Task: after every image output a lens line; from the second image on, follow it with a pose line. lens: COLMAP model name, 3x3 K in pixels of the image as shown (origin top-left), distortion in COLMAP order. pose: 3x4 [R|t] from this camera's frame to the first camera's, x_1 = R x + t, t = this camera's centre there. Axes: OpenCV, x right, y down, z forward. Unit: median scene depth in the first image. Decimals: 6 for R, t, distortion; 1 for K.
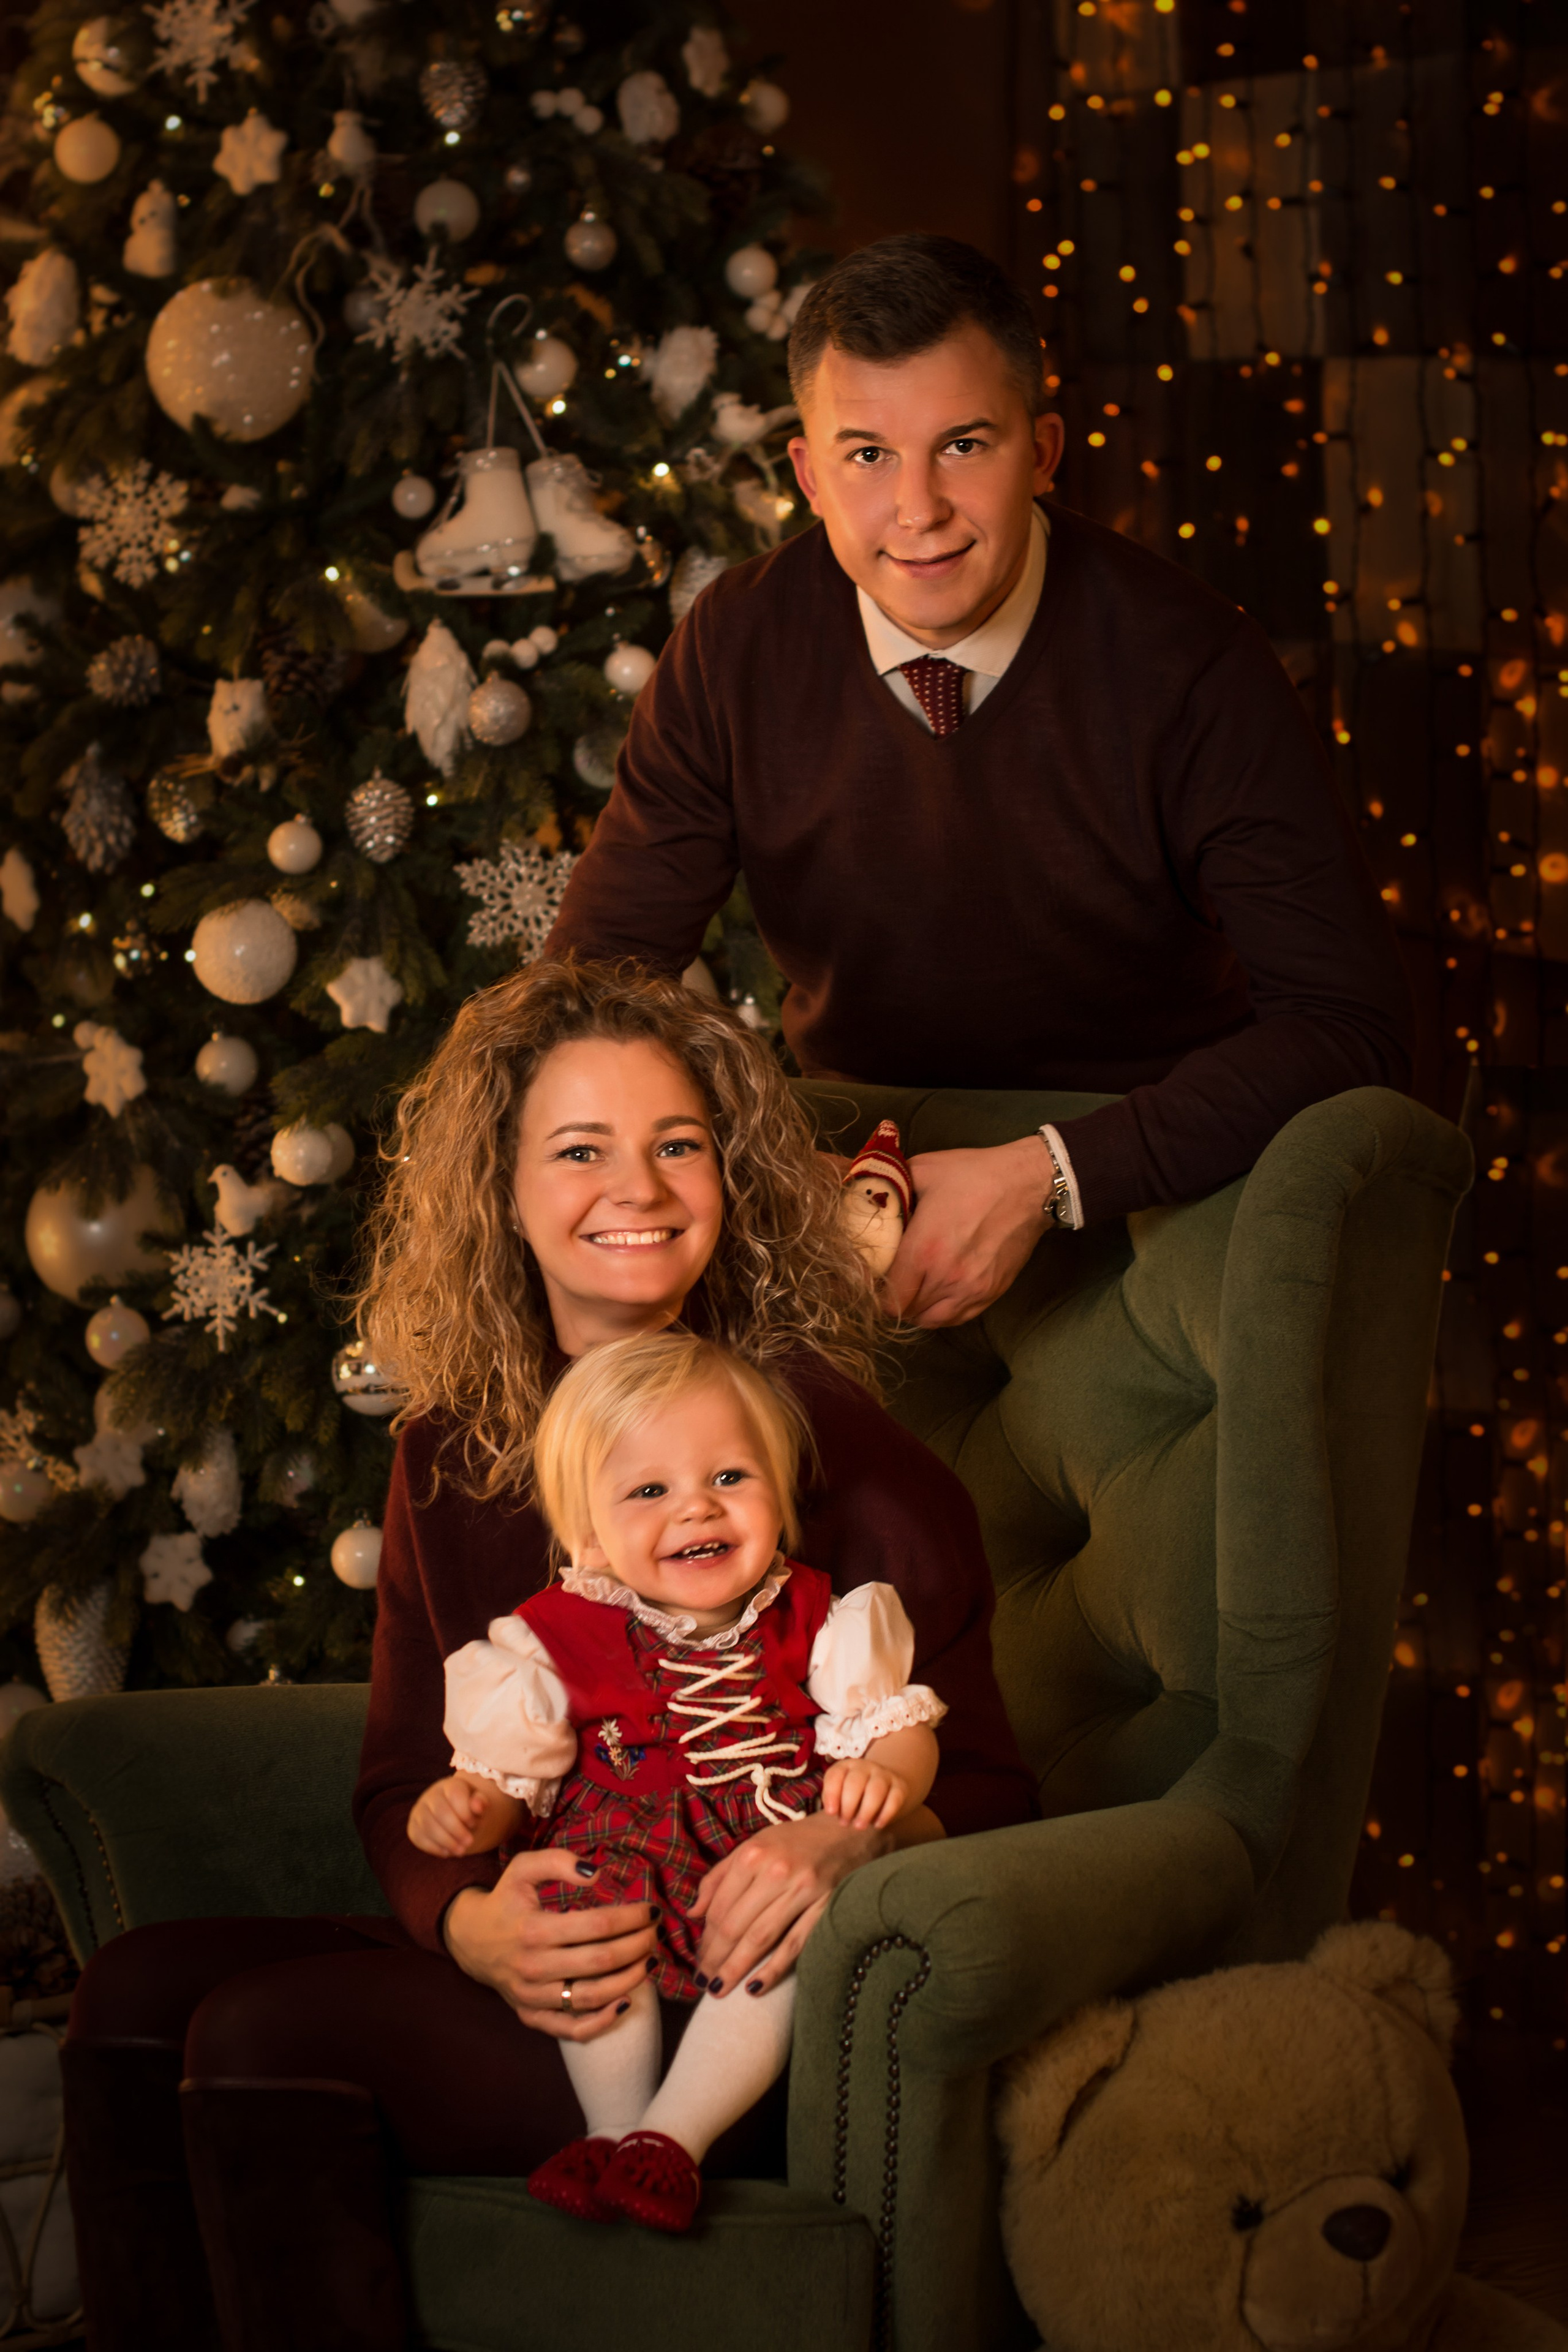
lens RADIAL K [[5300.9, 0, 784.0], [0, 5300.9, 1176.0], [0, 0, 1]] dist [-0.136825, 0.039379]
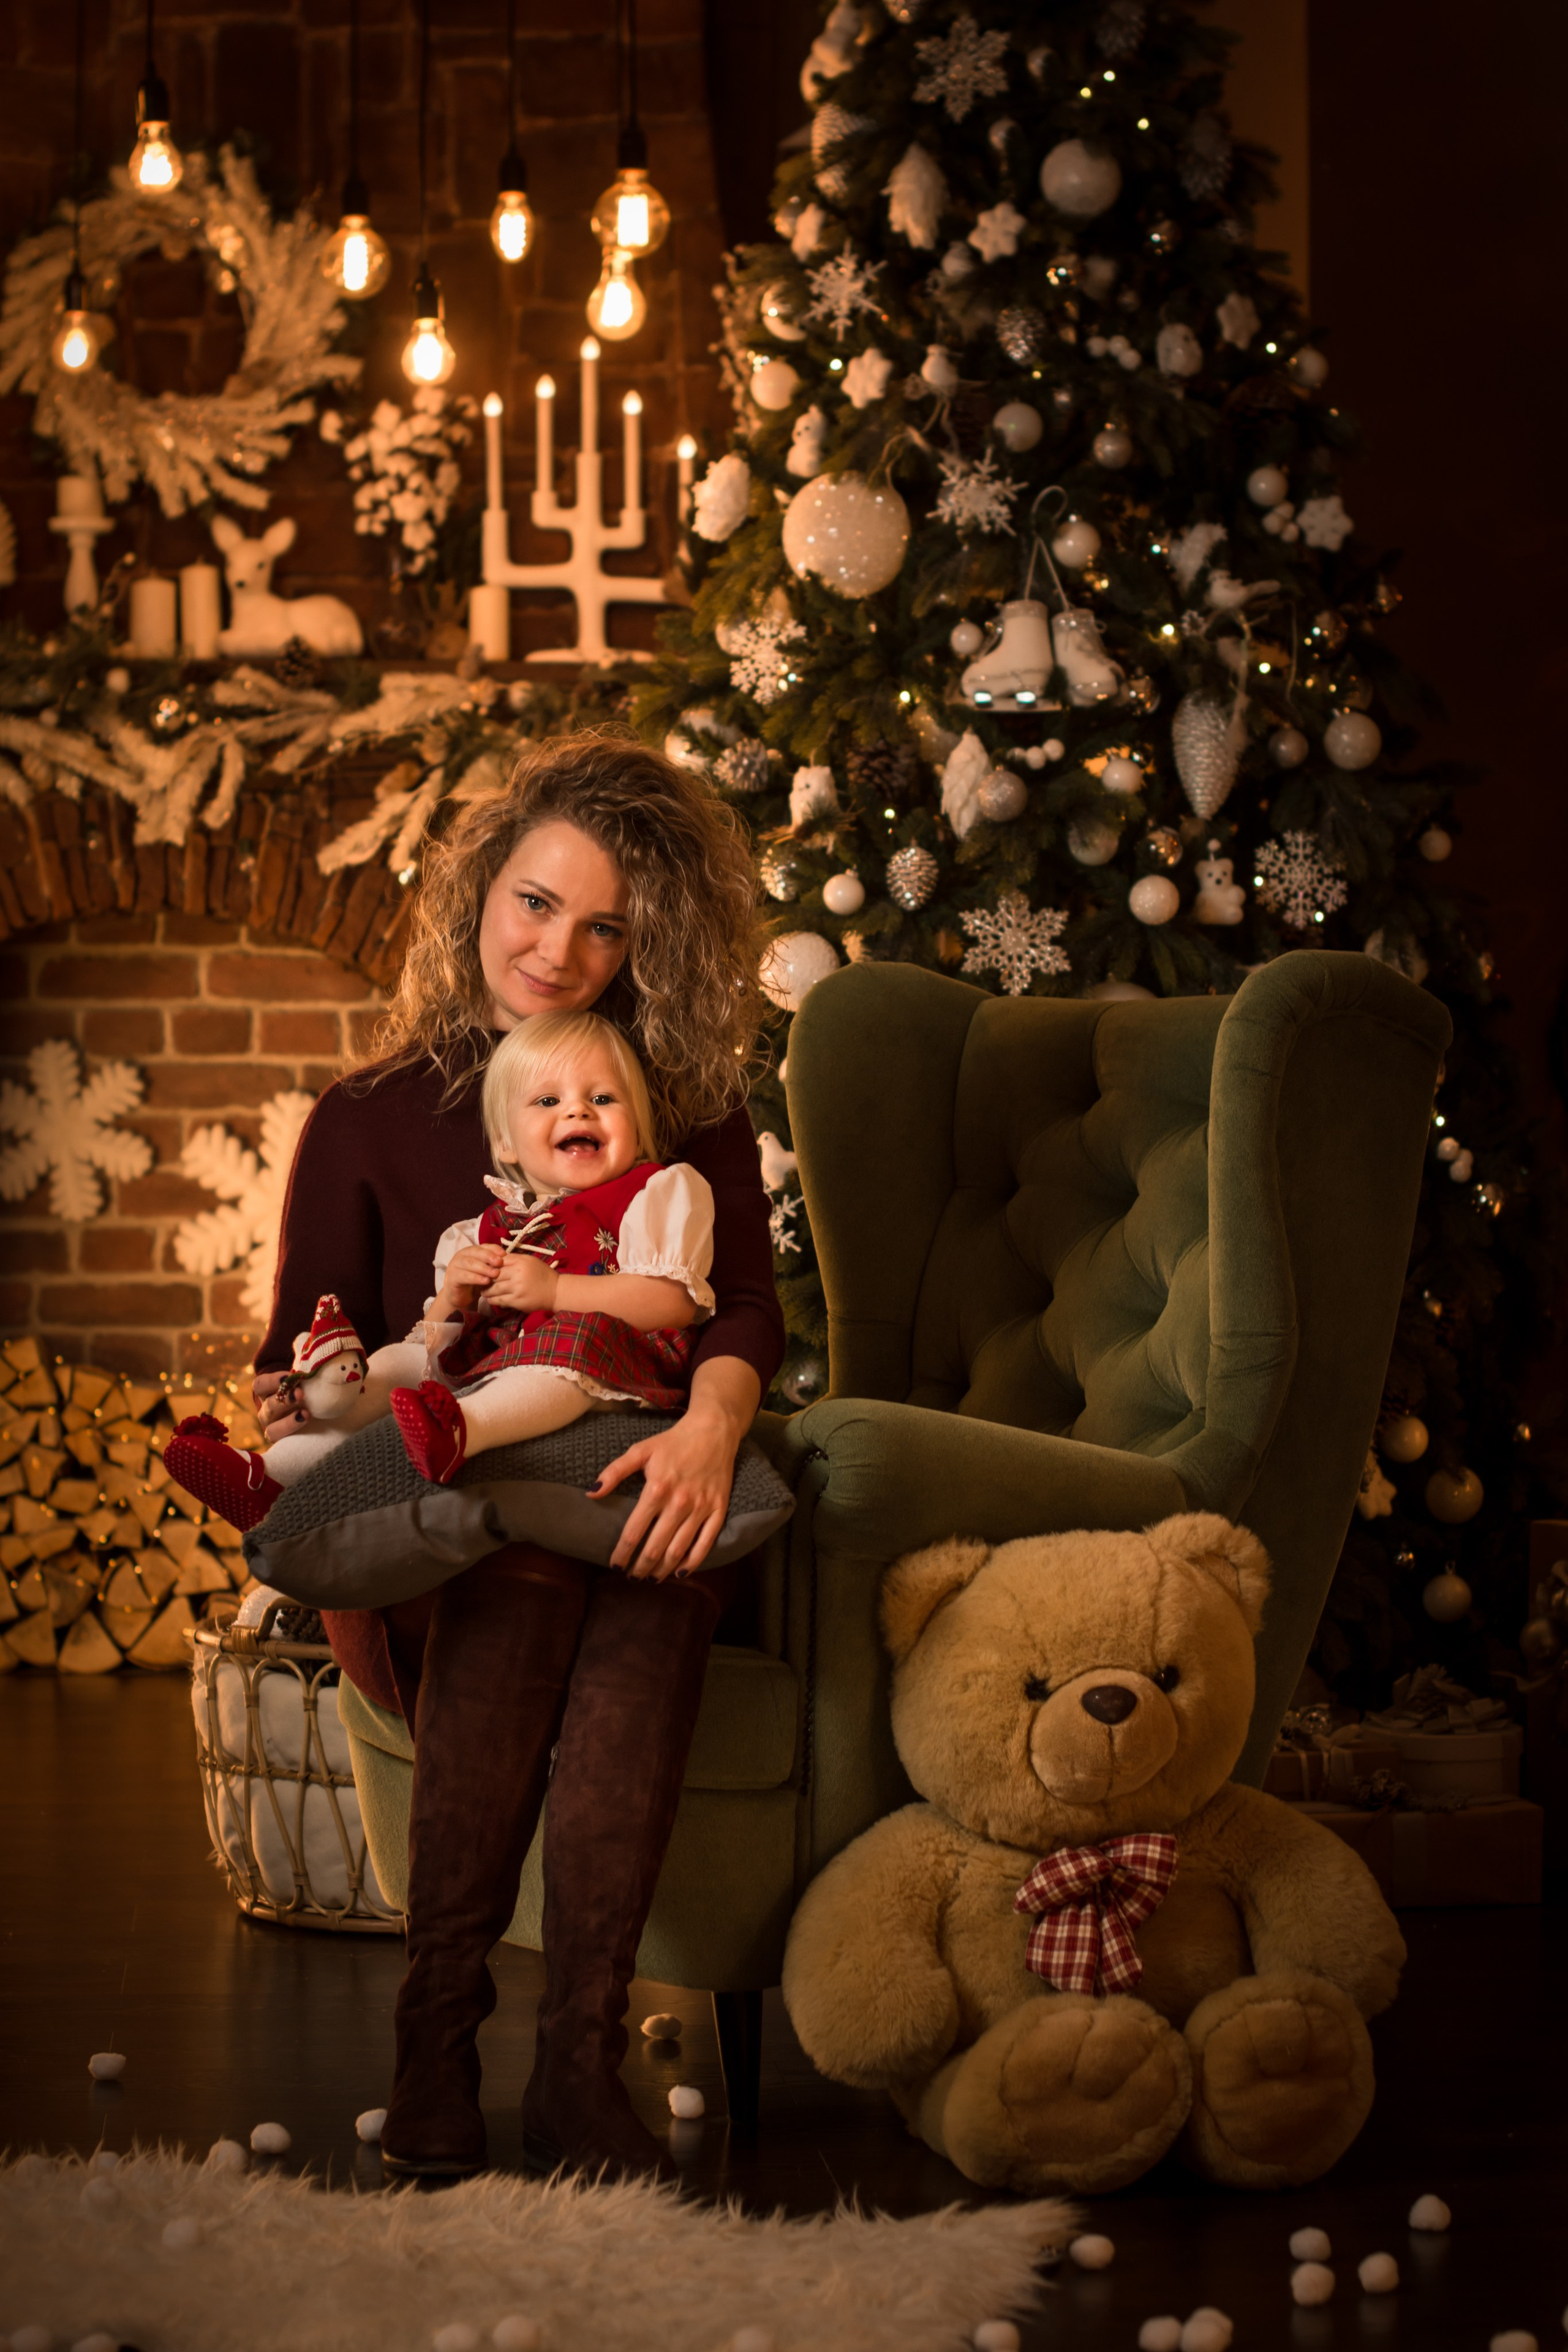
lens RADIAL K [[5339.3, 0, 784.0], [0, 5339.3, 1176.0], [0, 0, 1]] dist [-0.139192, 0.079881]
pose [[0.950577, 0.051843, -0.306131, 0.293874], [-0.090531, 0.989398, -0.113559, 0.154025], [0.296999, 0.135661, 0.945192, -0.229166]]
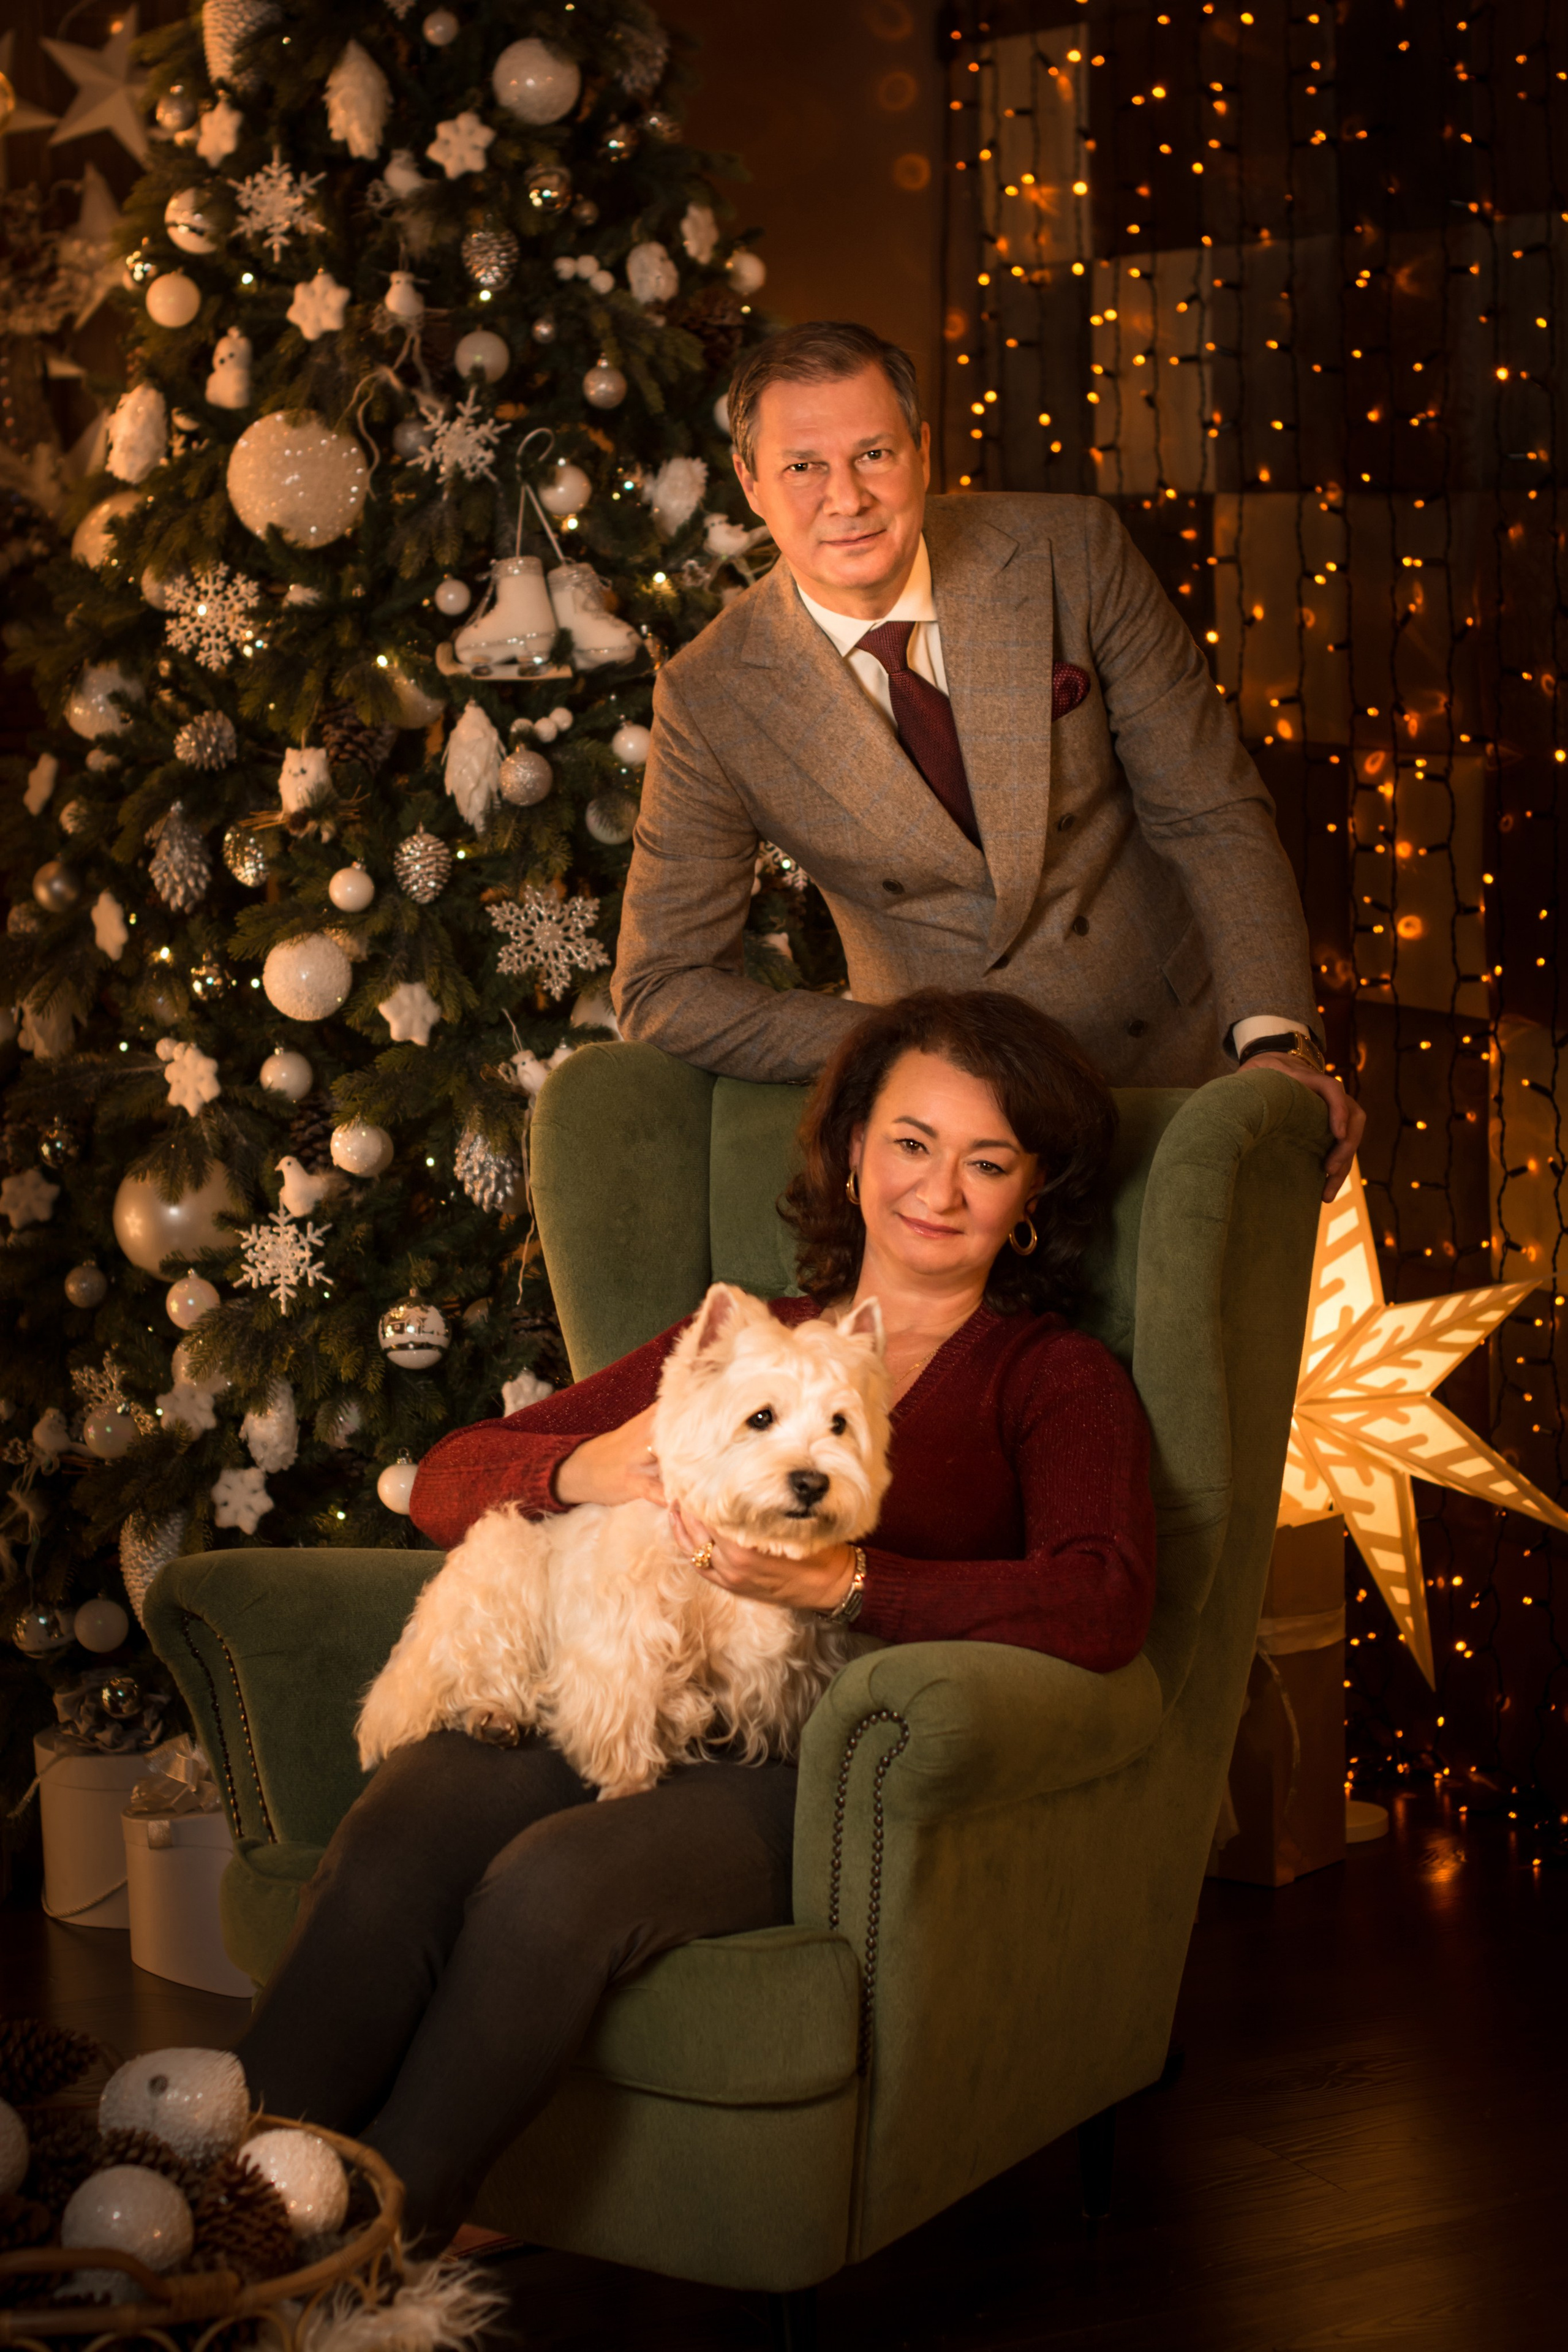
lens RADIAL K [[5300.9, 0, 784.0], [0, 5300.9, 1176.0], [0, 0, 1]] dist [-0.136825, 0.039379]
pose [[0.999528, 0.010593, 0.028850, -0.028667], [-0.009770, 0.999546, -0.028497, 0.034429], [-0.029139, 0.028202, 0.999177, -0.183901]]
